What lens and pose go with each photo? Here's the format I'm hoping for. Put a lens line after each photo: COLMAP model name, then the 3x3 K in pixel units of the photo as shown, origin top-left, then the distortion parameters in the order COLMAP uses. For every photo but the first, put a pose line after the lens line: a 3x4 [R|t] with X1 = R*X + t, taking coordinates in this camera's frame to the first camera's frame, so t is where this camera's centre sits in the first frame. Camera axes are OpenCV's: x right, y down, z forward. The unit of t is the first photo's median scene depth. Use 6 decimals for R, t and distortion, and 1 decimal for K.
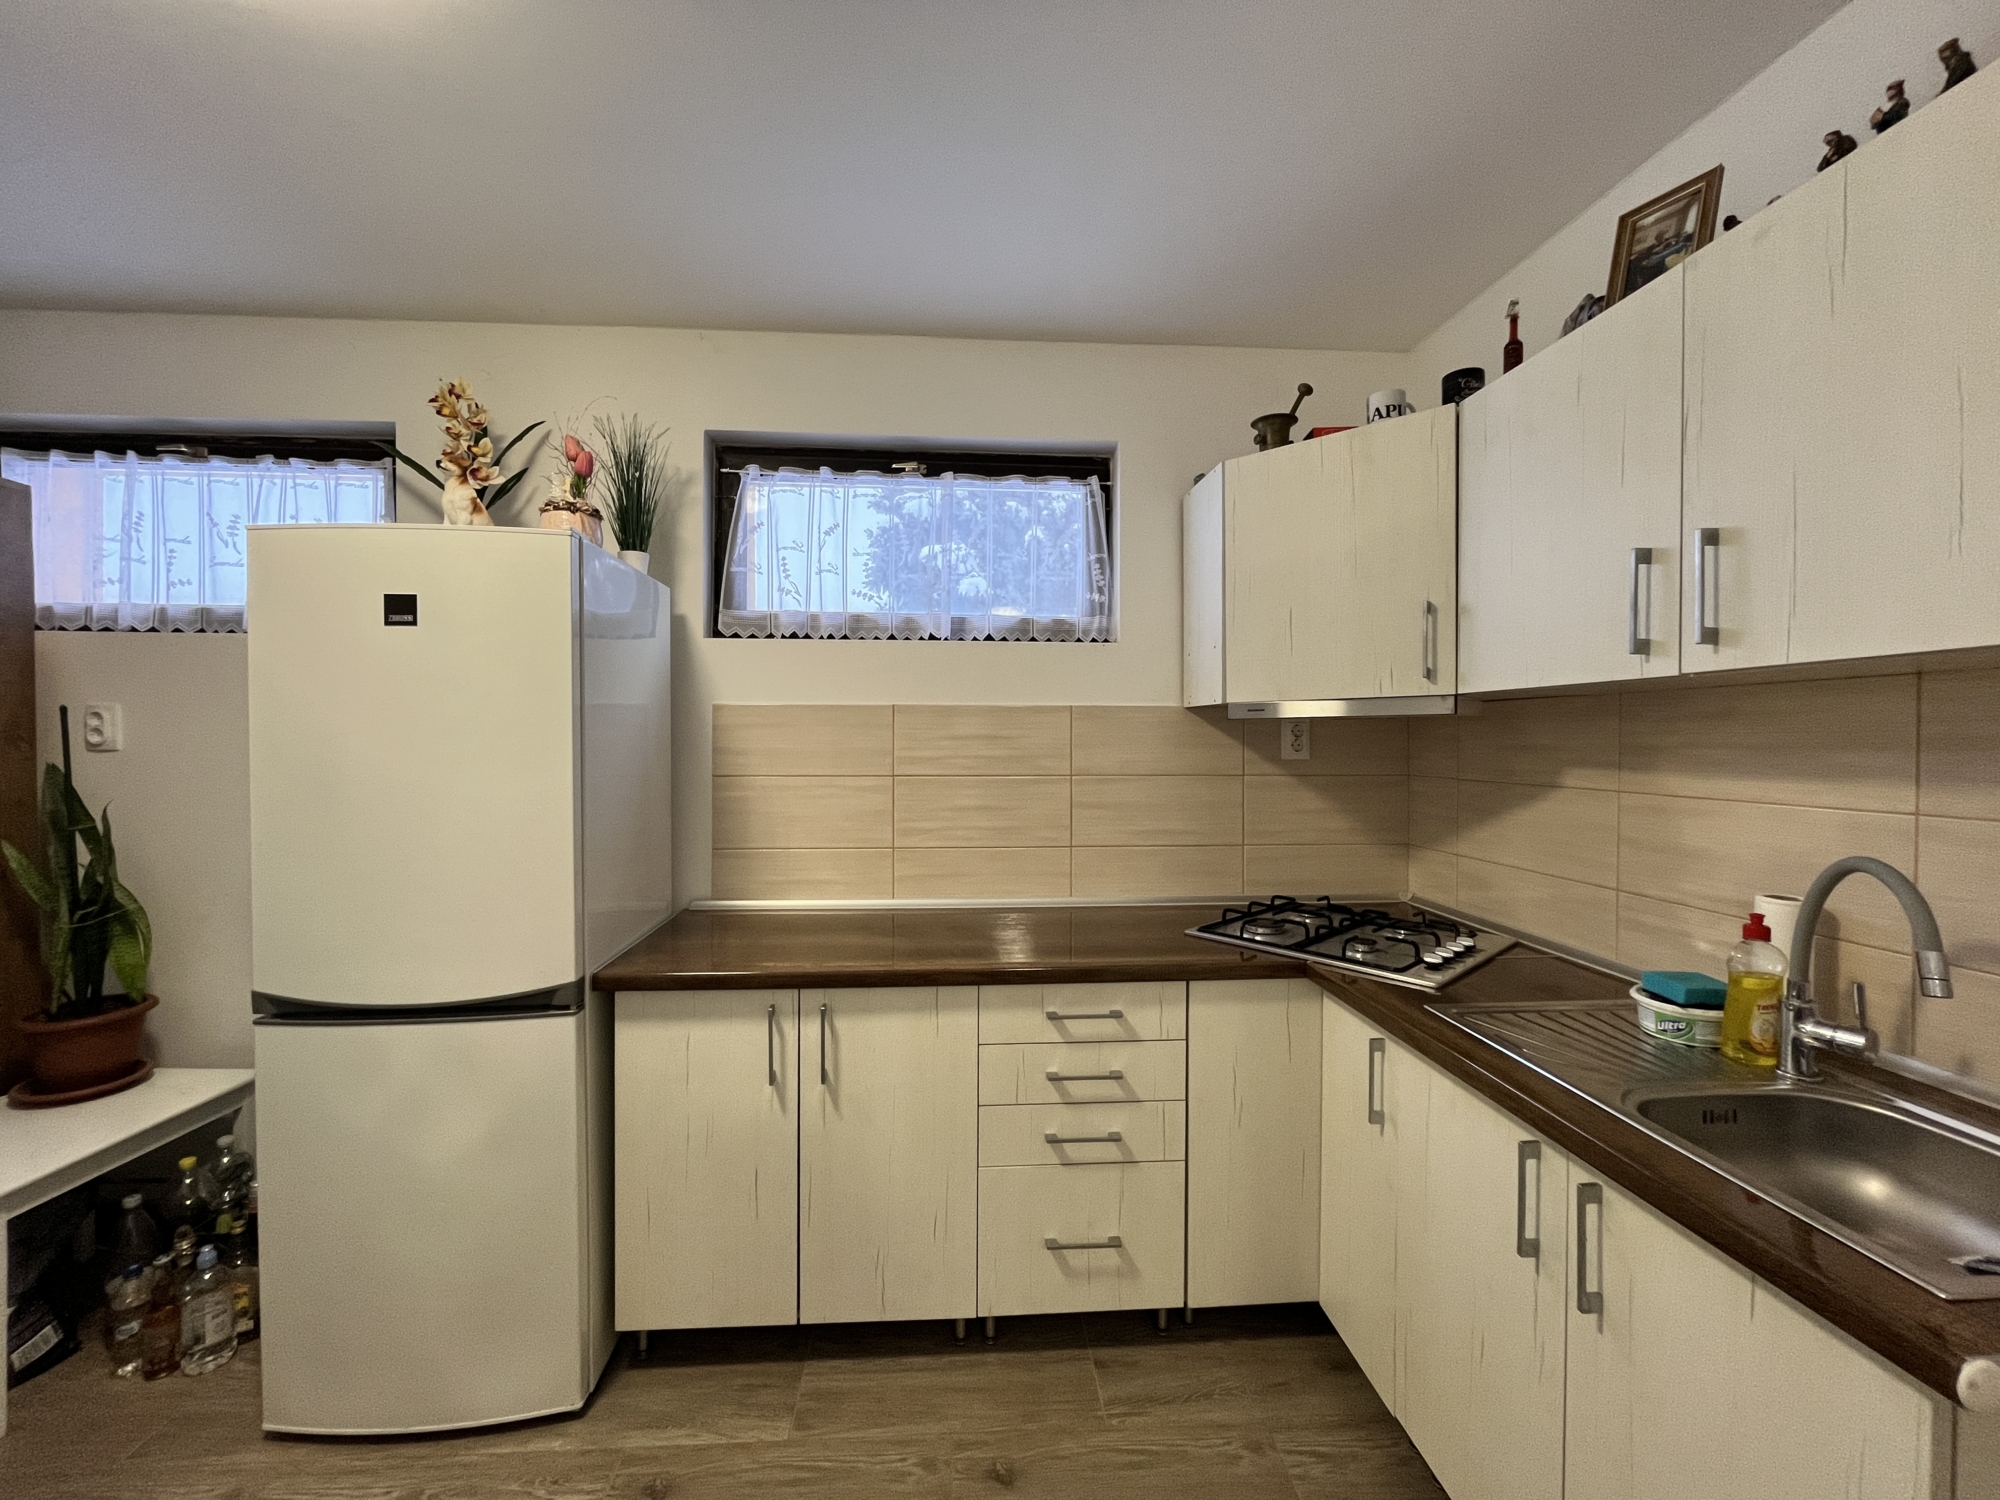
lens RADIAL K [[805.4, 0, 994.1], [0, 805.4, 747.4], [0, 0, 1]] dist [-0.004032, -0.000296]
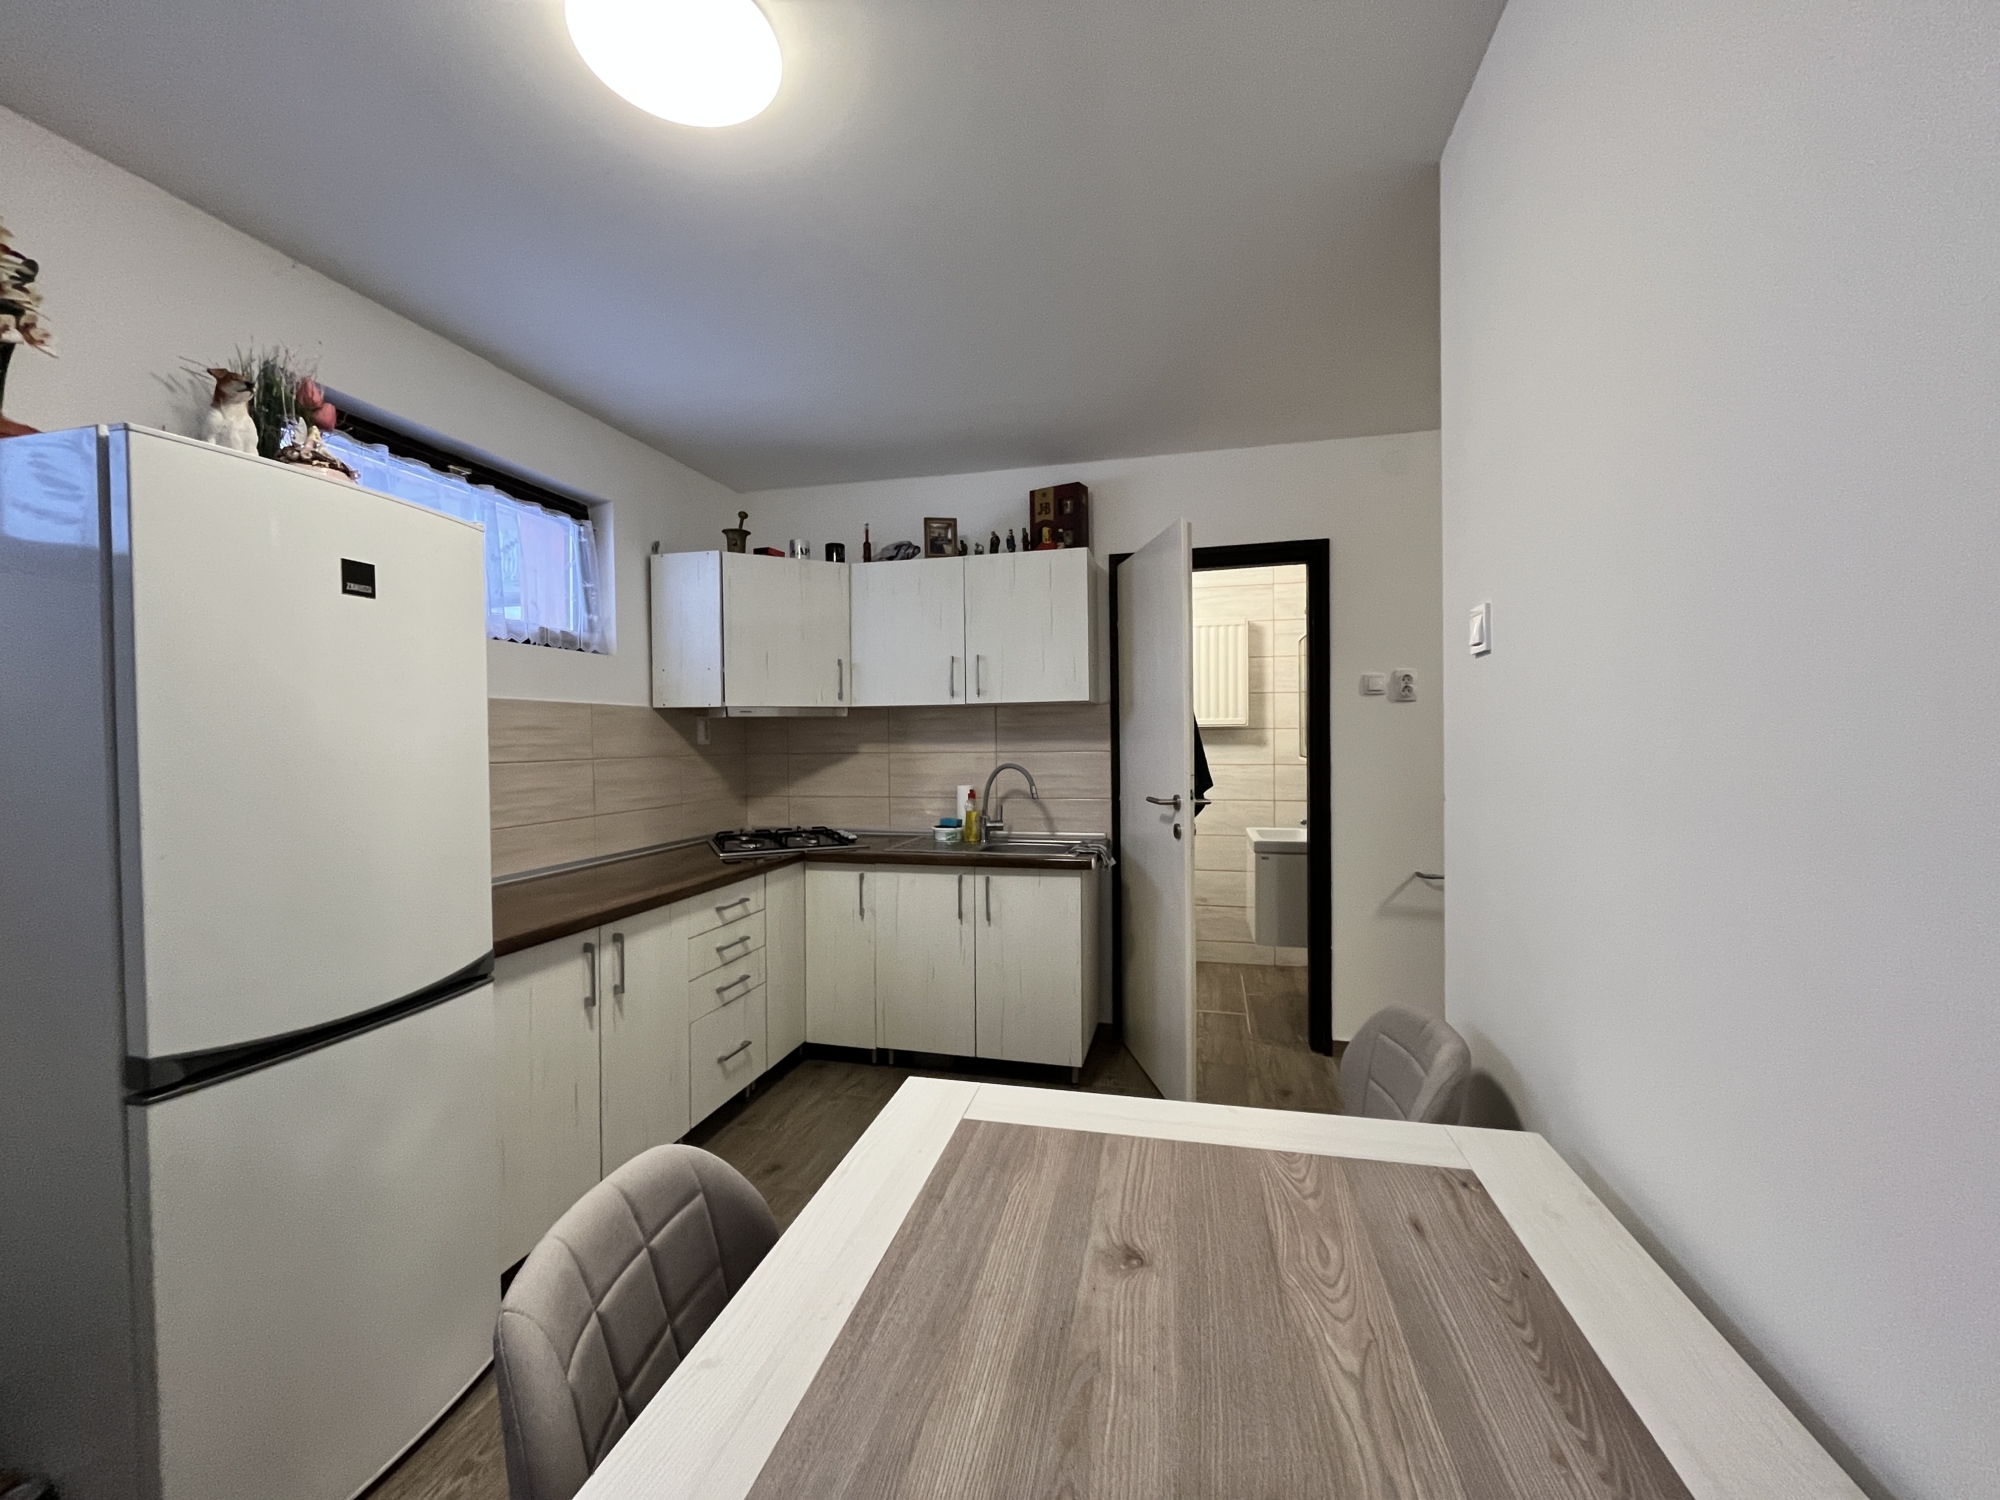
lens RADIAL K [[805.4, 0, 994.1], [0, 805.4, 747.4], [0, 0, 1]] dist [-0.004032, -0.000296]
pose [[0.311523, -0.015230, 0.950116, -1.194450], [0.021866, 0.999722, 0.008856, 0.025046], [-0.949987, 0.018017, 0.311770, 0.023707]]
